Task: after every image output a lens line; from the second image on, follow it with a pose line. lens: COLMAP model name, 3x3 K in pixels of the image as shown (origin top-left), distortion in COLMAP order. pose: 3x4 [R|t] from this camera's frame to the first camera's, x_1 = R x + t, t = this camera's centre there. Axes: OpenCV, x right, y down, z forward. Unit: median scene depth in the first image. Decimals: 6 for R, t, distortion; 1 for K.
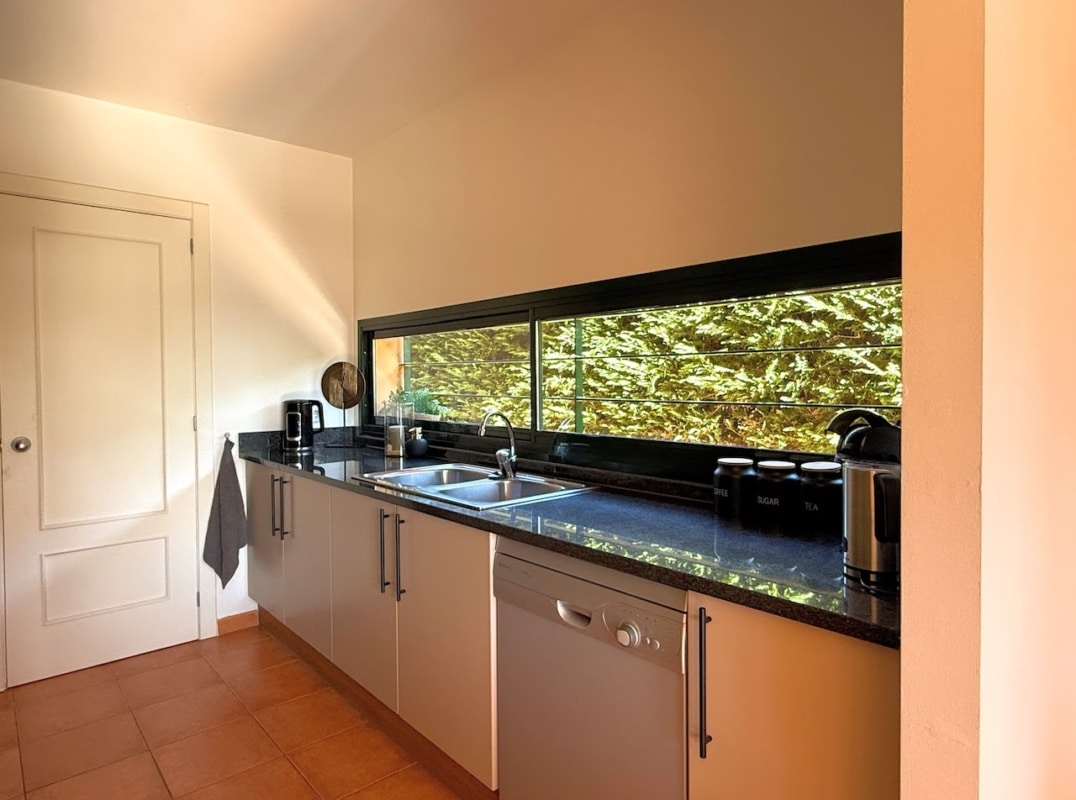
lens RADIAL K [[684.4, 0, 535.0], [0, 684.4, 391.5], [0, 0, 1]] dist [0.009779, 0.006897]
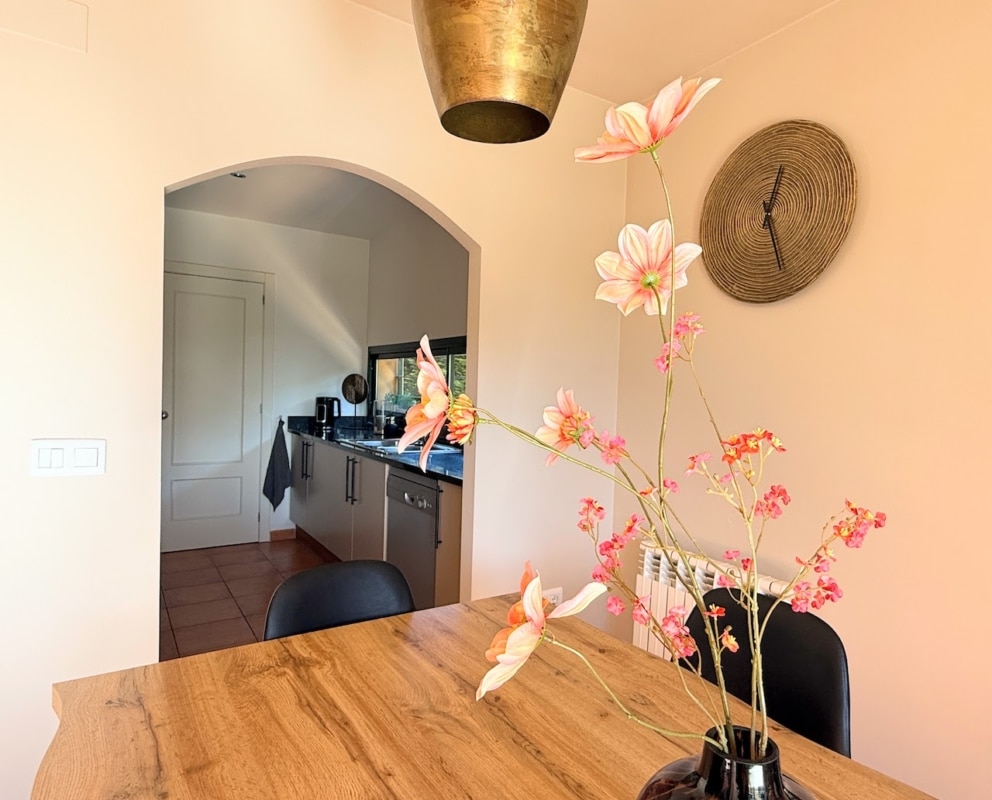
lens RADIAL K [[580.6, 0, 499.1], [0, 580.6, 402.6], [0, 0, 1]] dist [0.000513, 0.000031]
pose [[0.993761, 0.042570, -0.103091, 0.193885], [-0.042490, 0.999092, 0.002979, 0.004387], [0.103124, 0.001420, 0.994667, -0.291695]]
